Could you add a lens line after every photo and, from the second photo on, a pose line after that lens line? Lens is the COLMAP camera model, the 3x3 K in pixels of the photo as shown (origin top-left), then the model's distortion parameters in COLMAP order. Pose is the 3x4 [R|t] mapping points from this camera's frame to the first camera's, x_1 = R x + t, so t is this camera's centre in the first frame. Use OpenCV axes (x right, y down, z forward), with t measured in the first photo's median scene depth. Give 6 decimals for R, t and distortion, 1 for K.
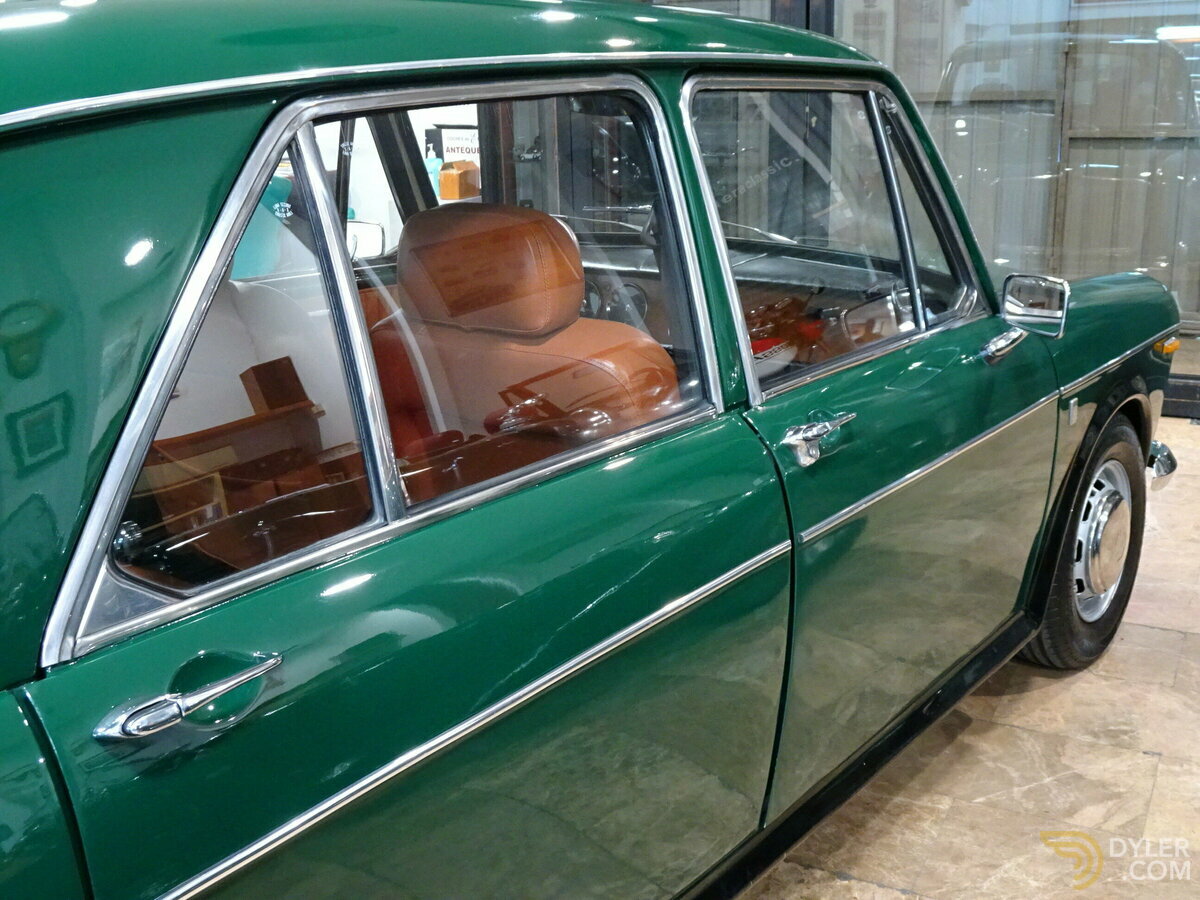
lens RADIAL K [[1316.9, 0, 592.8], [0, 1316.9, 440.0], [0, 0, 1]] dist [0.003647, 0.000000]
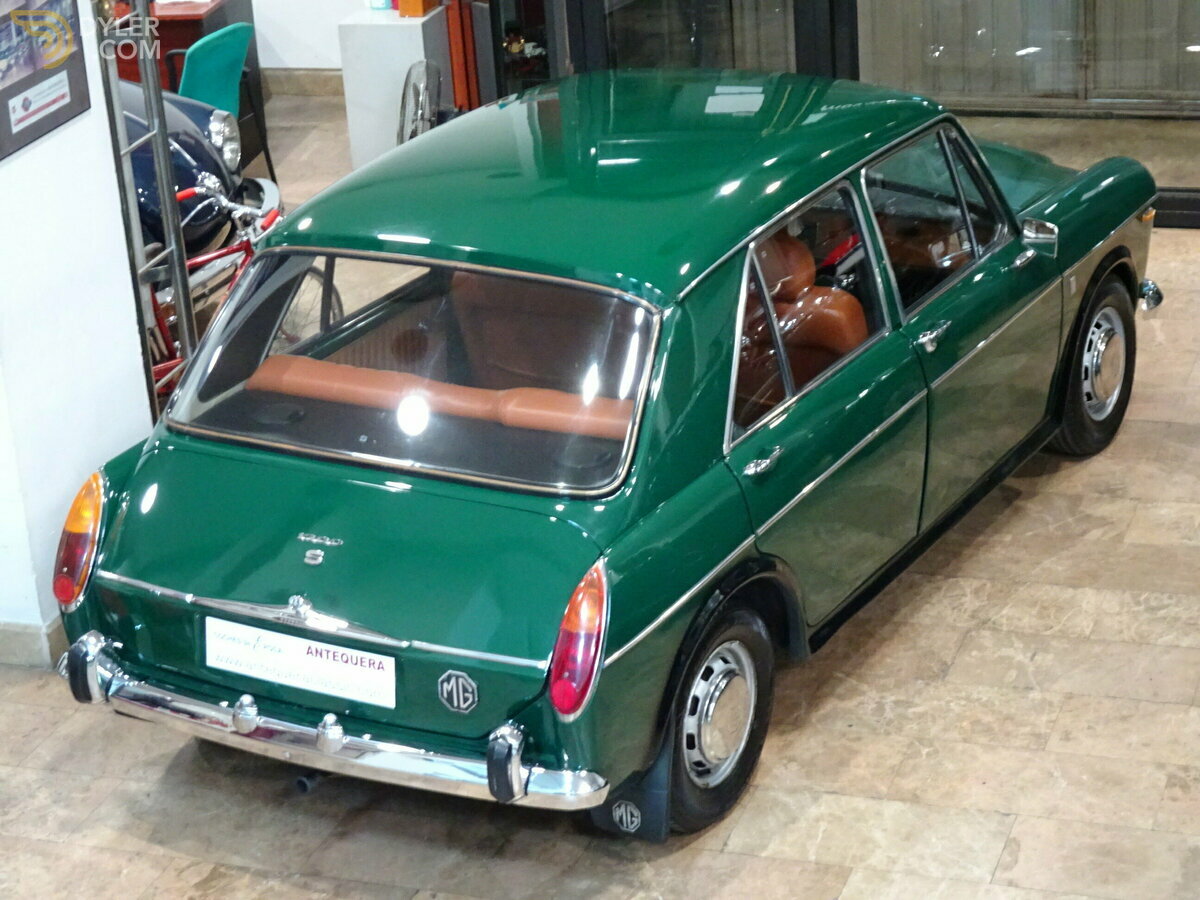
lens RADIAL K [[2657.1, 0, 601.3], [0, 2657.1, 443.6], [0, 0, 1]] dist [0.020347, 0.000000]
pose [[0.988939, -0.093740, 0.114946, -0.546110], [0.081478, 0.990904, 0.107104, -0.211968], [-0.123940, -0.096554, 0.987581, -1.986986]]
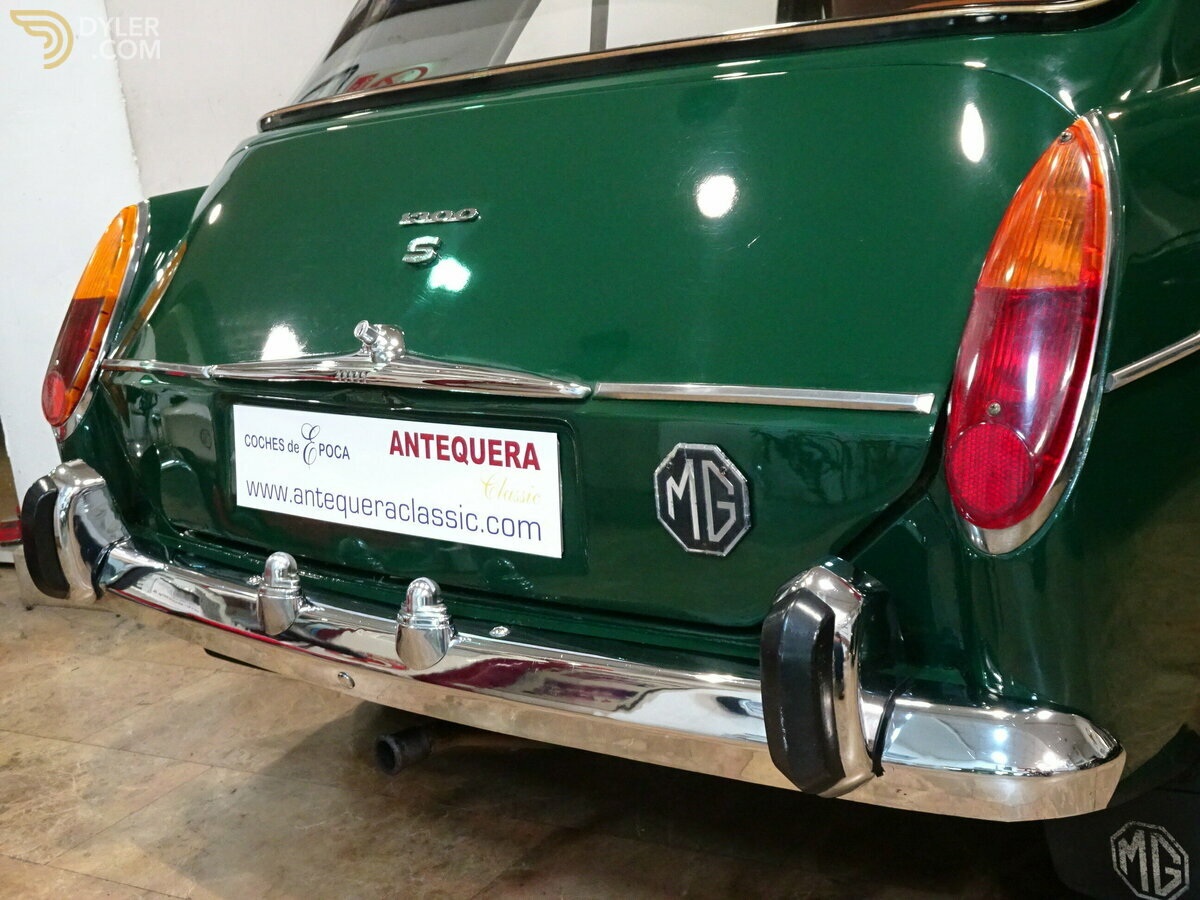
lens RADIAL K [[1576.9, 0, 588.5], [0, 1576.9, 463.2], [0, 0, 1]] dist [0.014406, 0.000000]
pose [[0.989580, -0.084964, -0.116242, -0.401454], [0.080563, 0.995862, -0.042053, 0.237885], [0.119334, 0.032250, 0.992330, -0.271324]]
